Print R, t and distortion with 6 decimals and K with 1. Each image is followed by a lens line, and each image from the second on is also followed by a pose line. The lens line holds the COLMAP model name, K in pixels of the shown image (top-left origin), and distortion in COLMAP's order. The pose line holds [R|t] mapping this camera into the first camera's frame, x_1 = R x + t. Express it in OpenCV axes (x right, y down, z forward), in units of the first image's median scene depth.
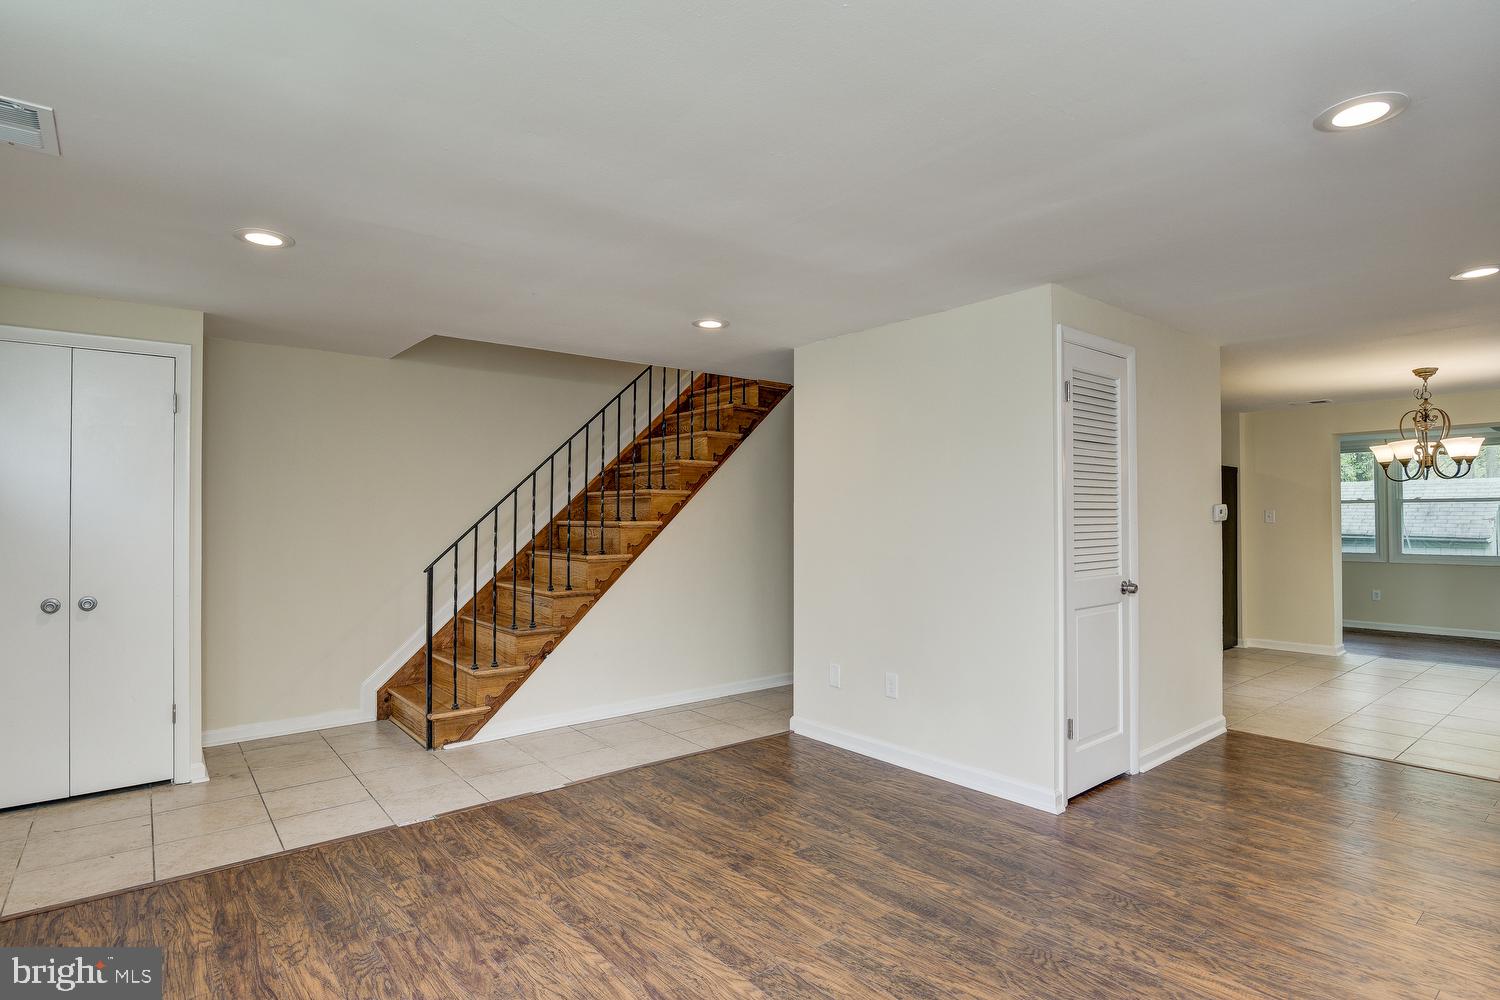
lens RADIAL K [[757.3, 0, 757.9], [0, 757.3, 513.9], [0, 0, 1]] dist [-0.012665, -0.002767]
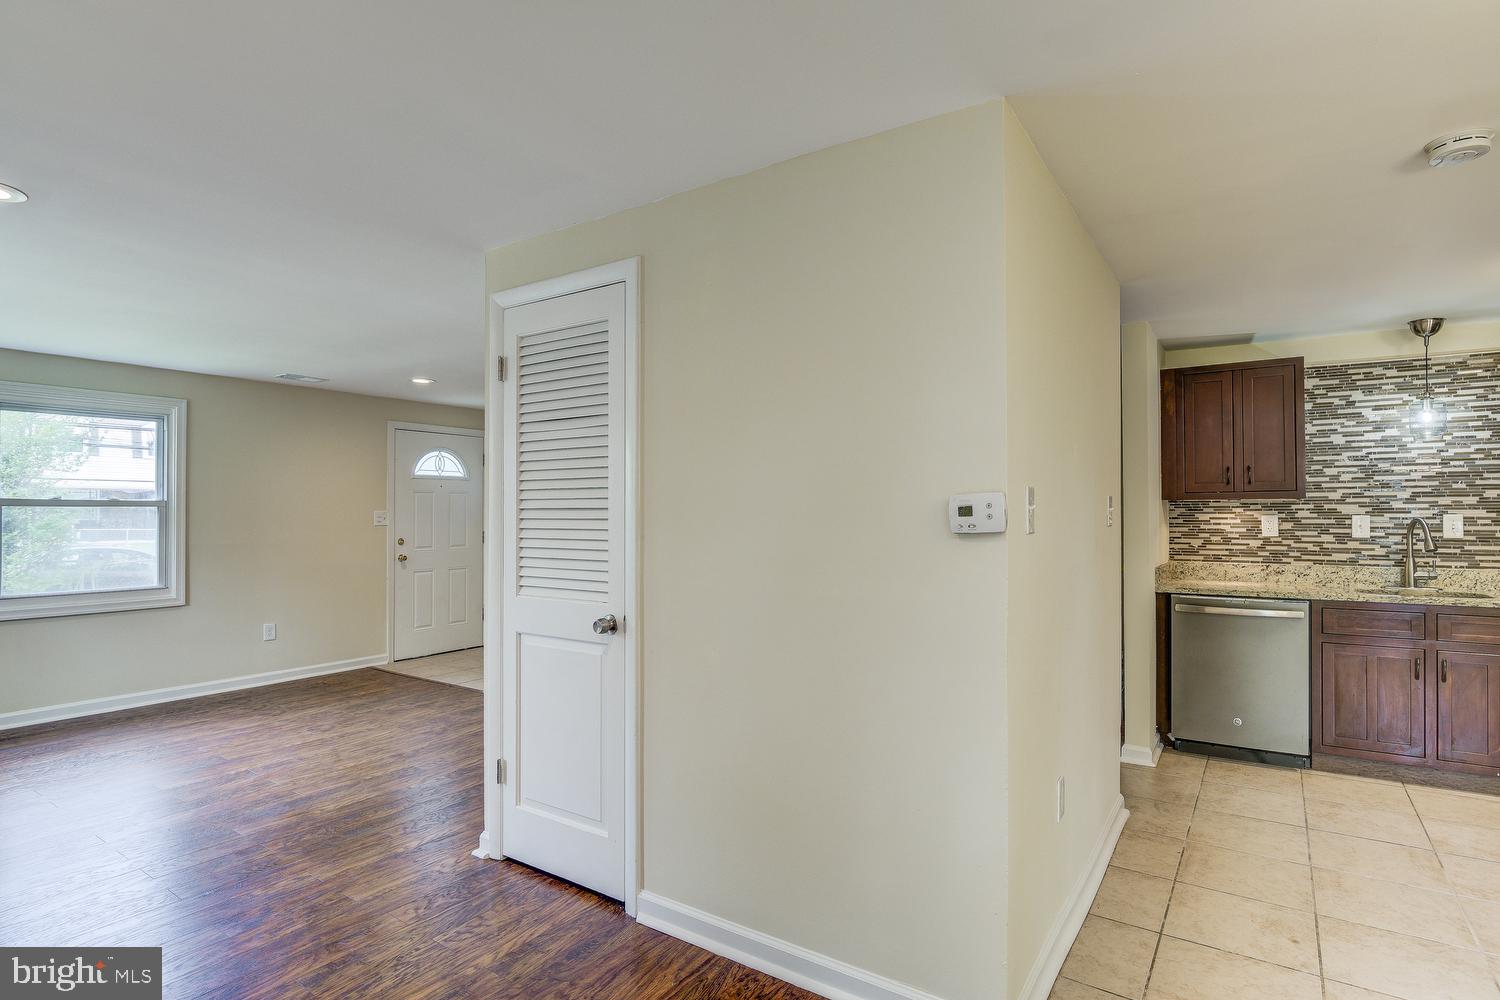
lens RADIAL K [[757.3, 0, 753.8], [0, 757.3, 503.3], [0, 0, 1]] dist [-0.012665, -0.002767]
pose [[0.286003, -0.010350, -0.958173, 1.220535], [0.002416, 0.999946, -0.010080, -0.003199], [0.958226, 0.000568, 0.286013, 0.966795]]
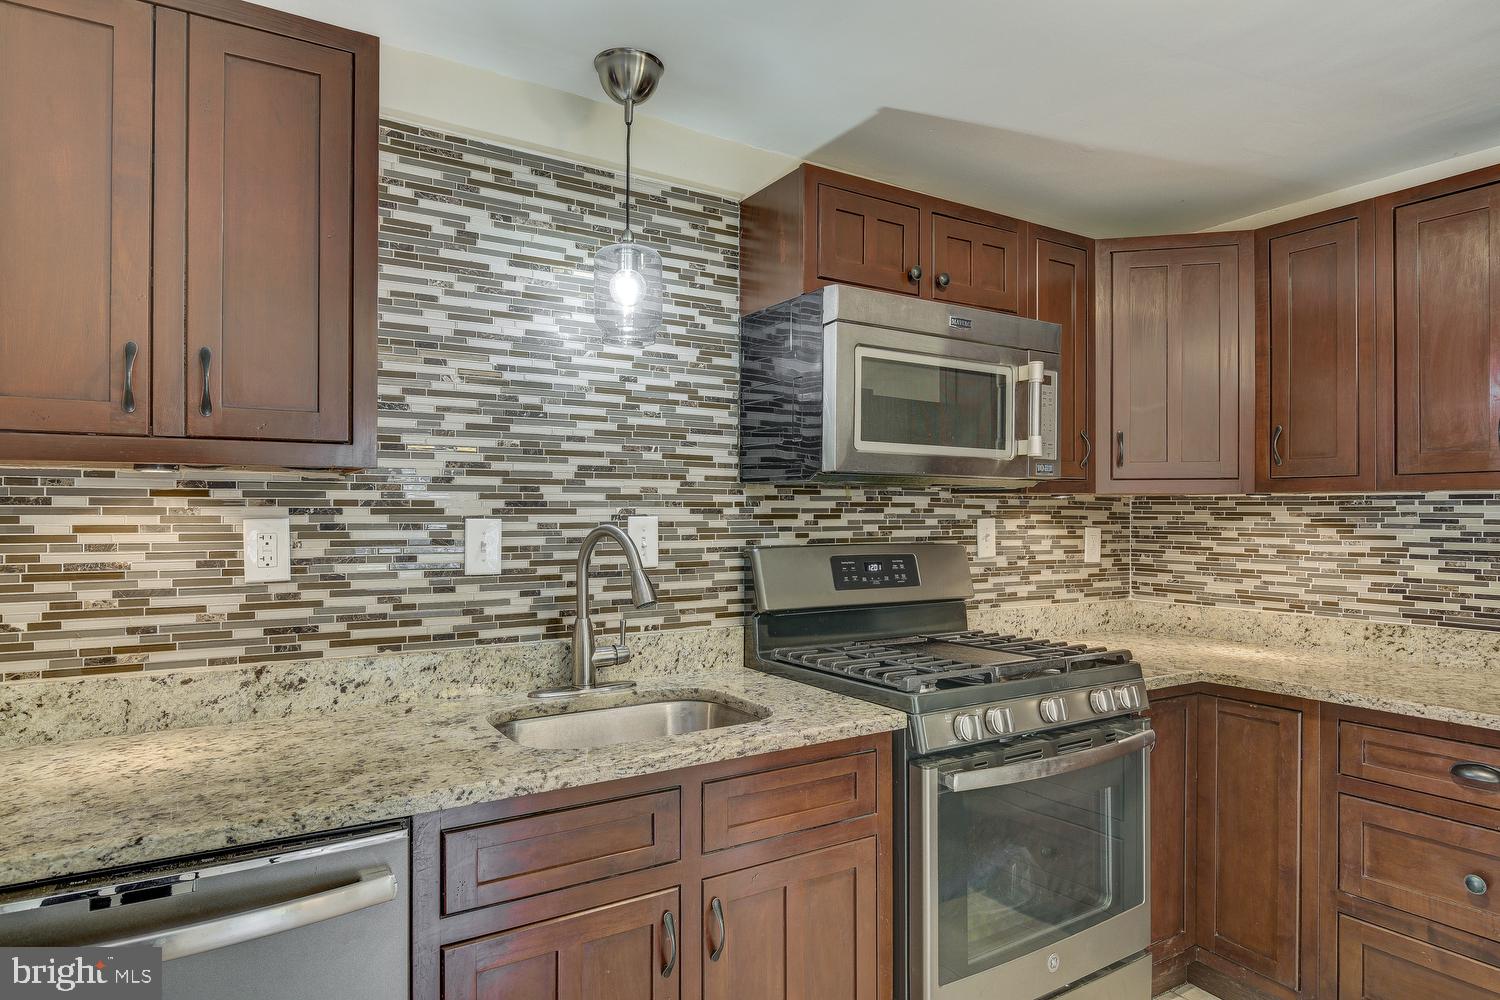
lens RADIAL K [[846.9, 0, 748.0], [0, 846.9, 510.5], [0, 0, 1]] dist [-0.008852, -0.003225]
pose [[0.989813, 0.003087, -0.142337, 0.615748], [-0.003474, 0.999991, -0.002468, 0.001535], [0.142328, 0.002937, 0.989815, 1.698940]]
